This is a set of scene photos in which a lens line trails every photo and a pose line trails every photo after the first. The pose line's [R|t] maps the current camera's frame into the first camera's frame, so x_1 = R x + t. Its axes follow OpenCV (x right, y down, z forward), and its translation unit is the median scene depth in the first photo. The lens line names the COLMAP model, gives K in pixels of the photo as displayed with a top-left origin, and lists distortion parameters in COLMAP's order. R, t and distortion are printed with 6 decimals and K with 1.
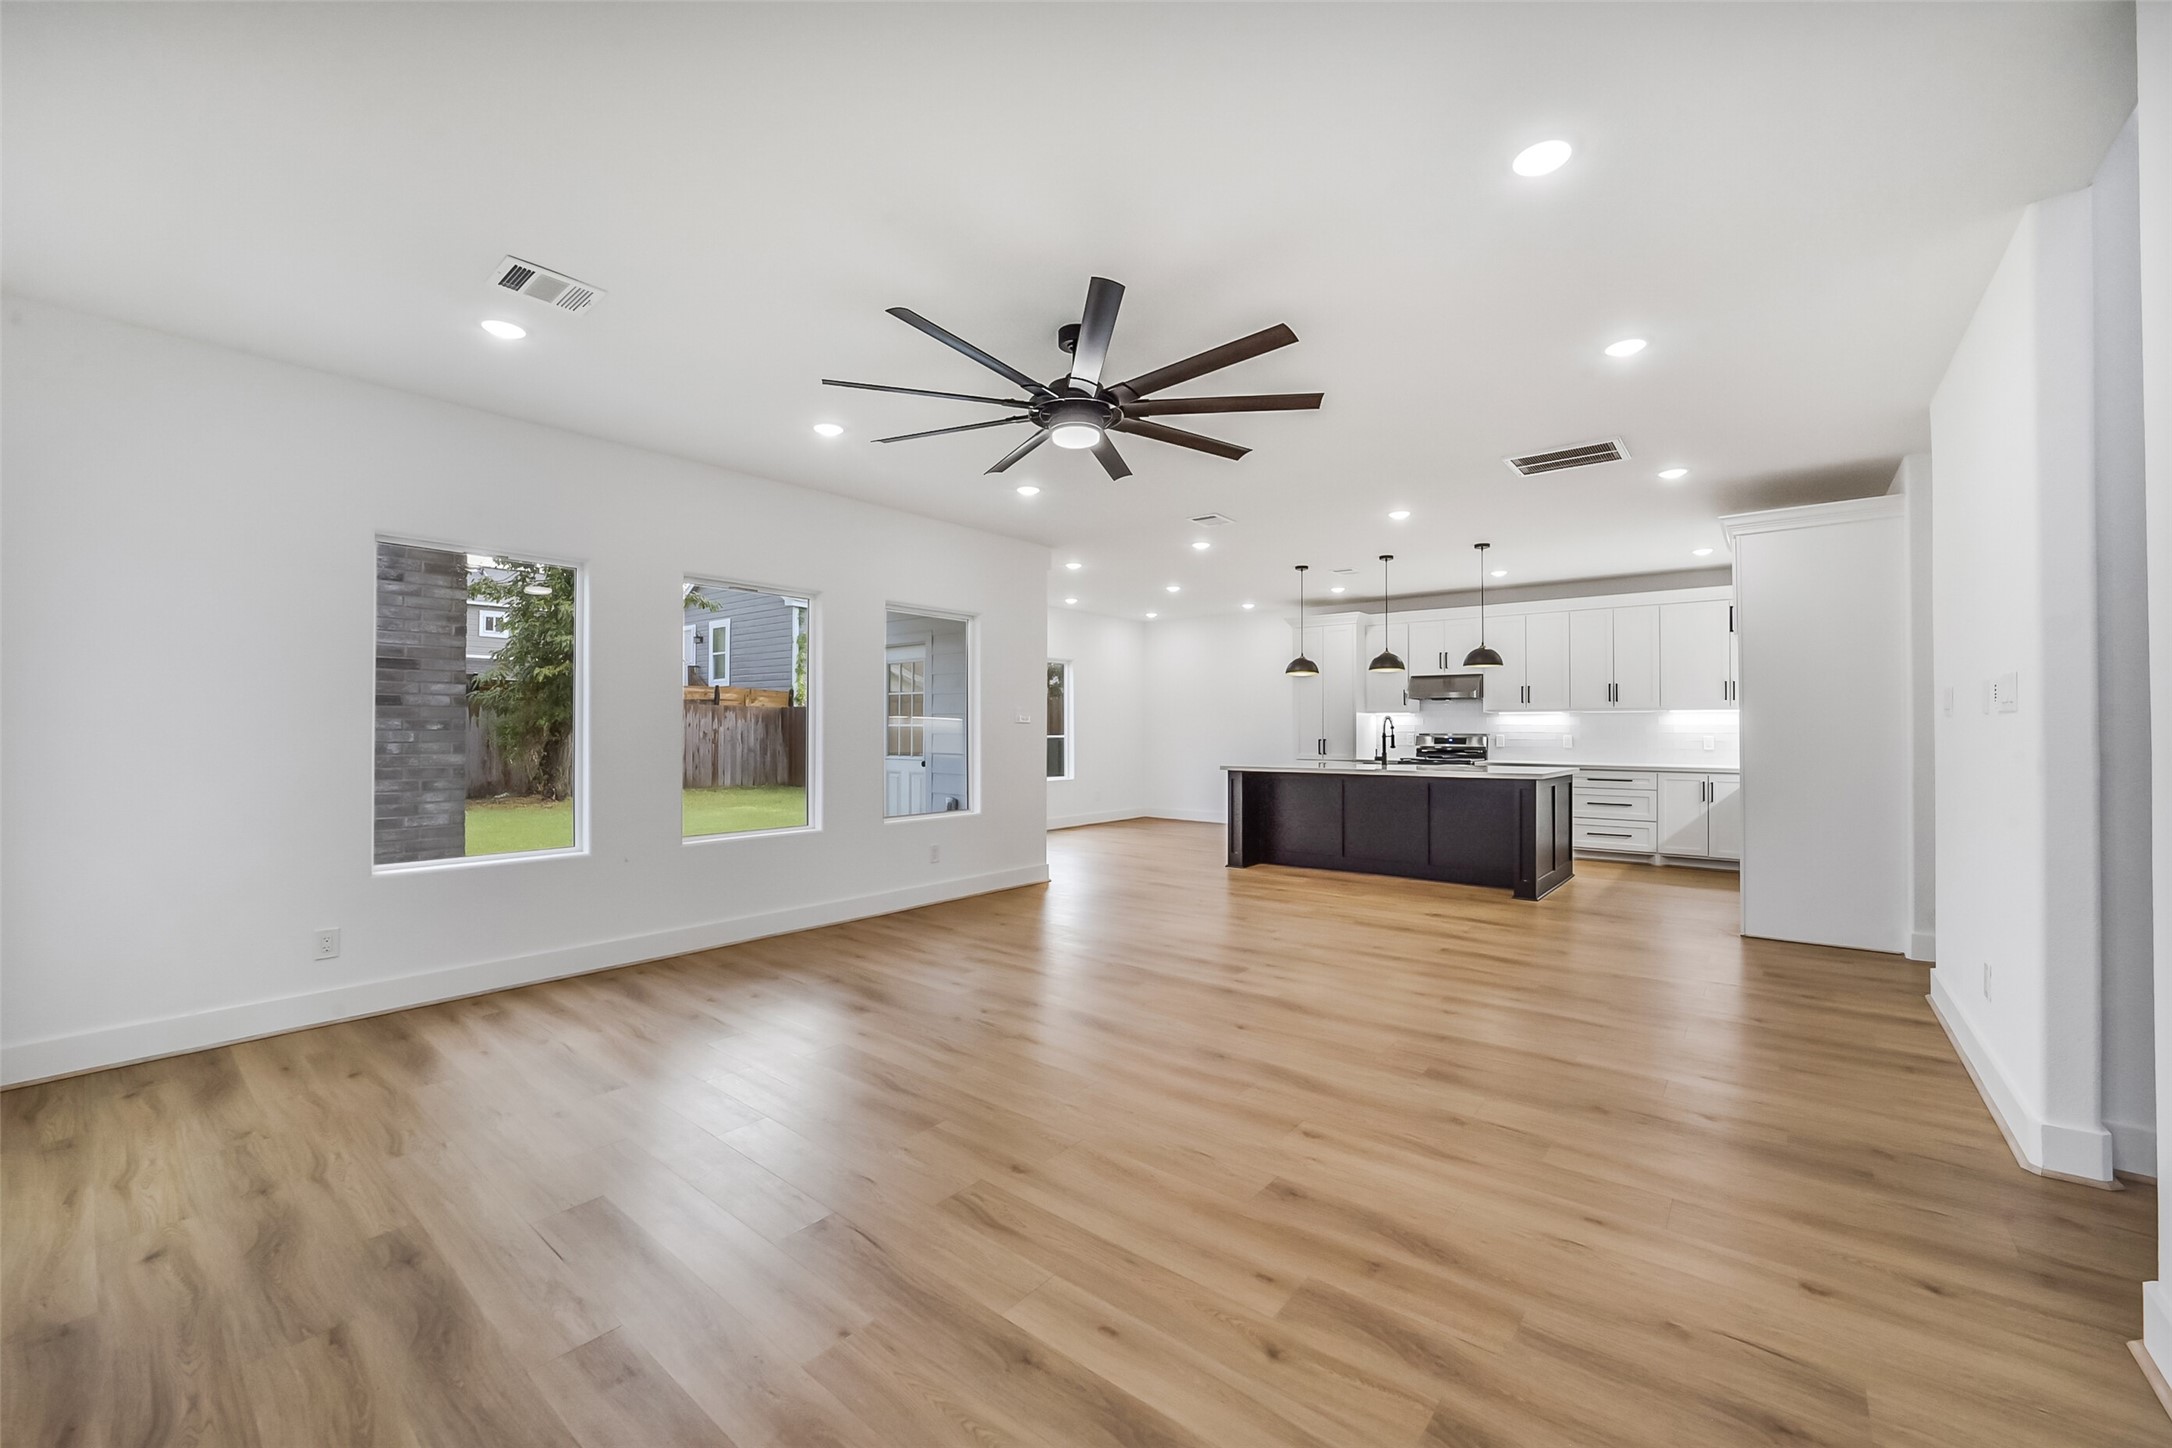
lens RADIAL K [[856.8, 0, 1094.5], [0, 856.8, 721.1], [0, 0, 1]] dist [-0.038769, 0.008615]
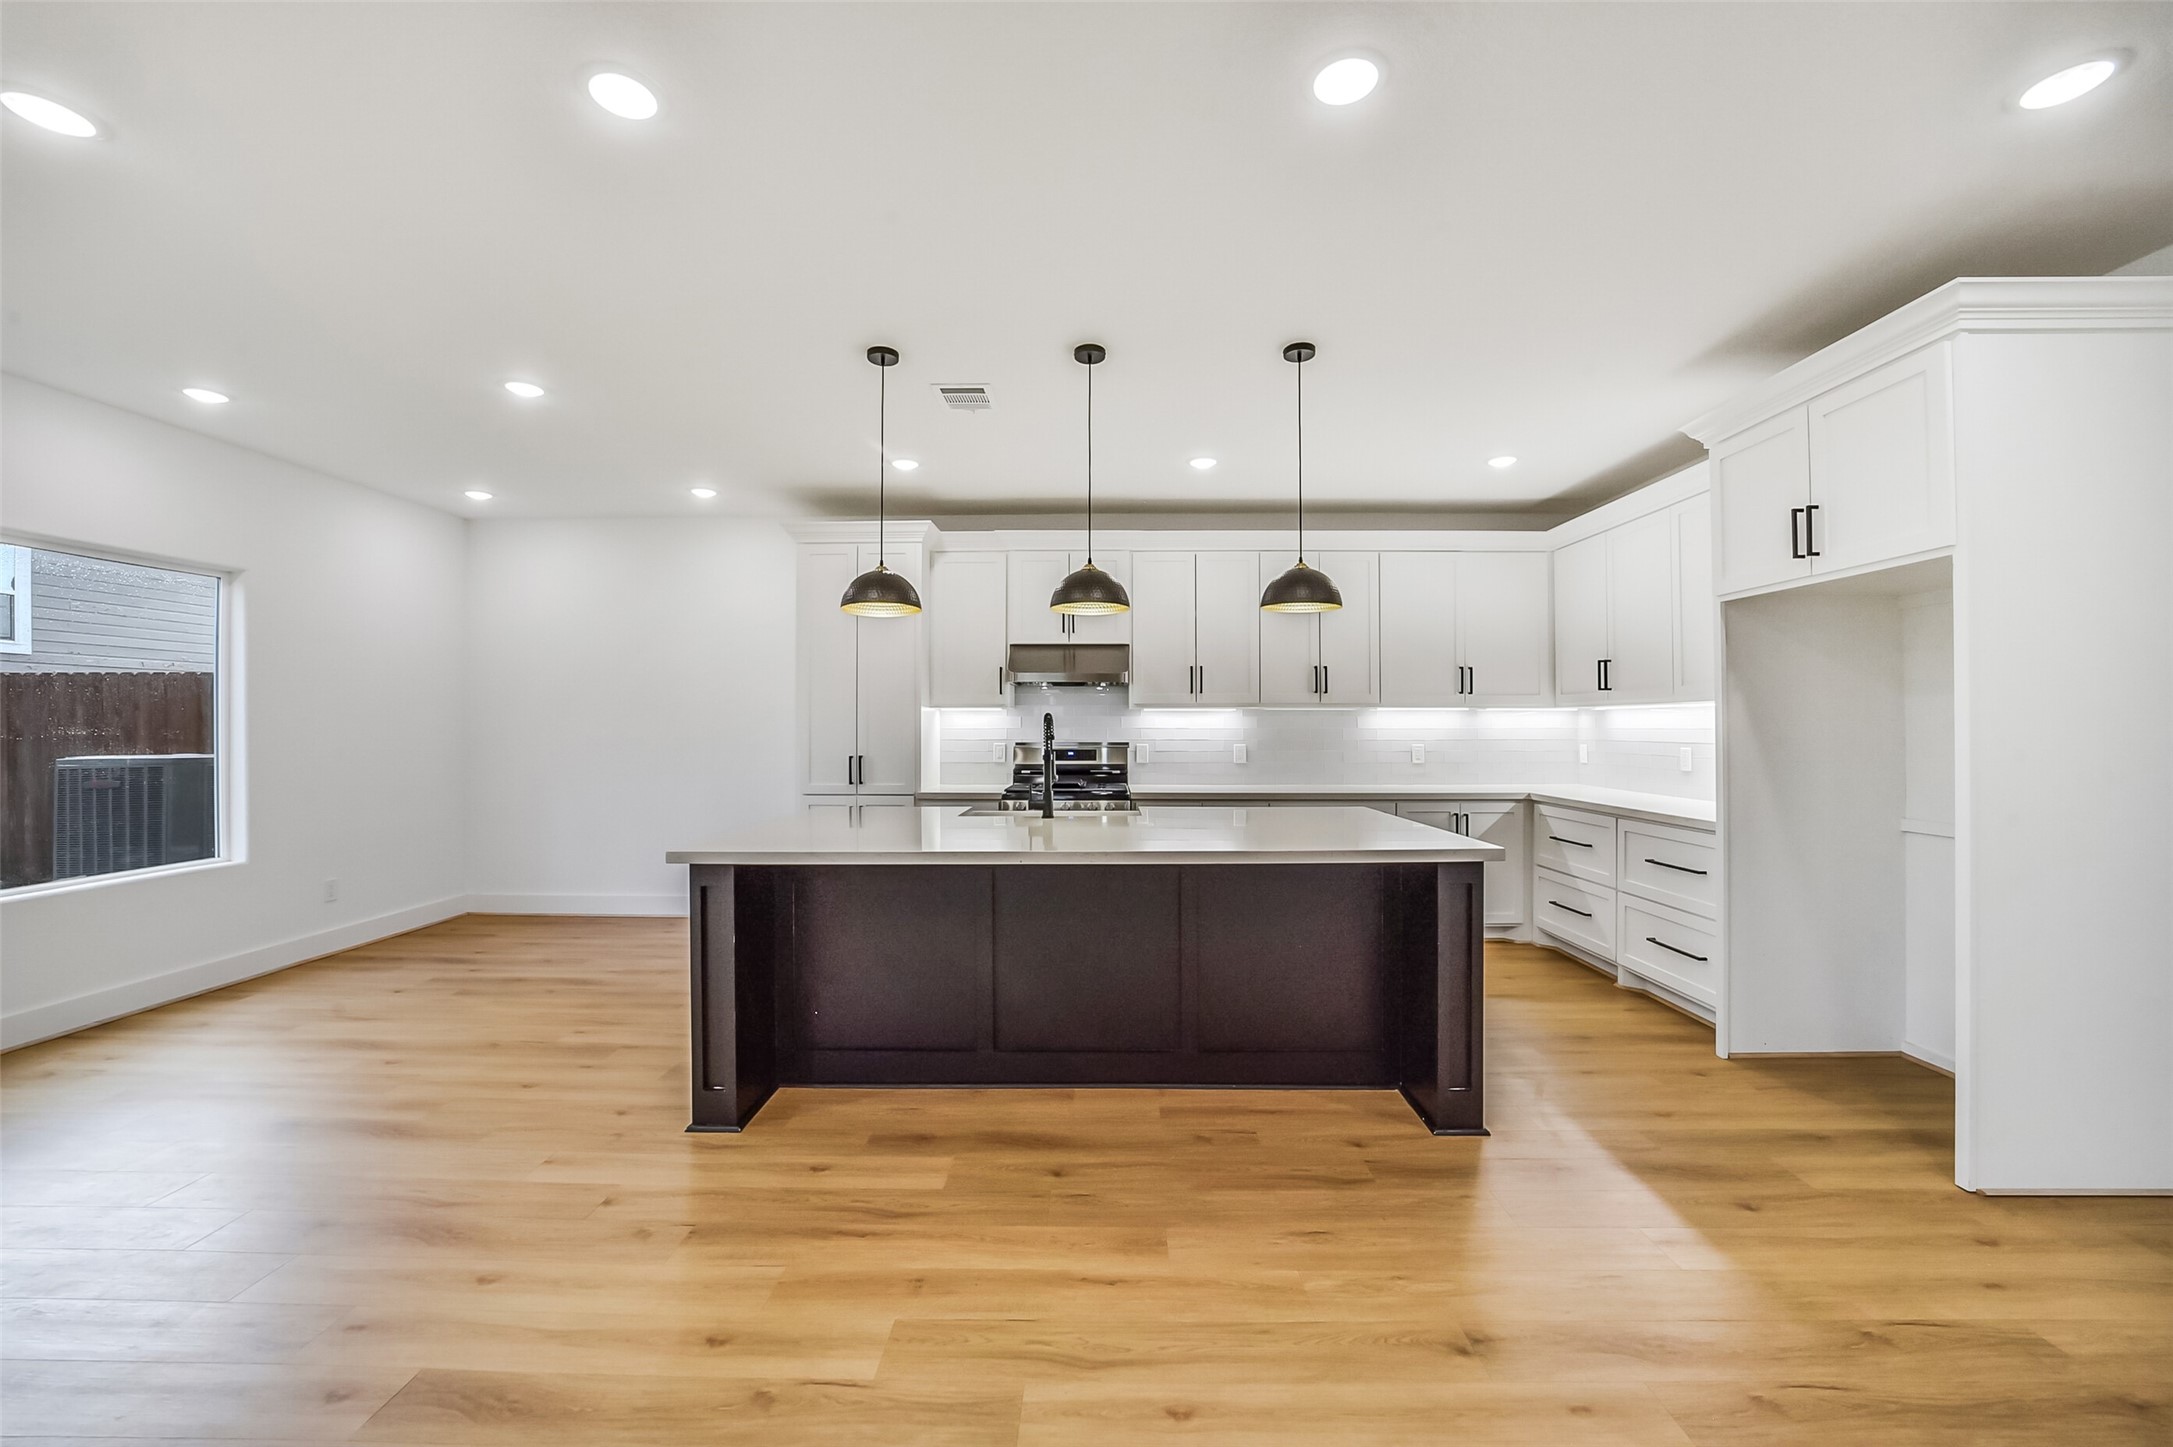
lens RADIAL K [[857.2, 0, 1095.0], [0, 857.2, 720.6], [0, 0, 1]] dist [-0.038769, 0.008615]
pose [[0.785902, 0.002425, 0.618346, 0.067733], [-0.004571, 0.999988, 0.001888, -0.002752], [-0.618334, -0.004310, 0.785904, 0.604014]]
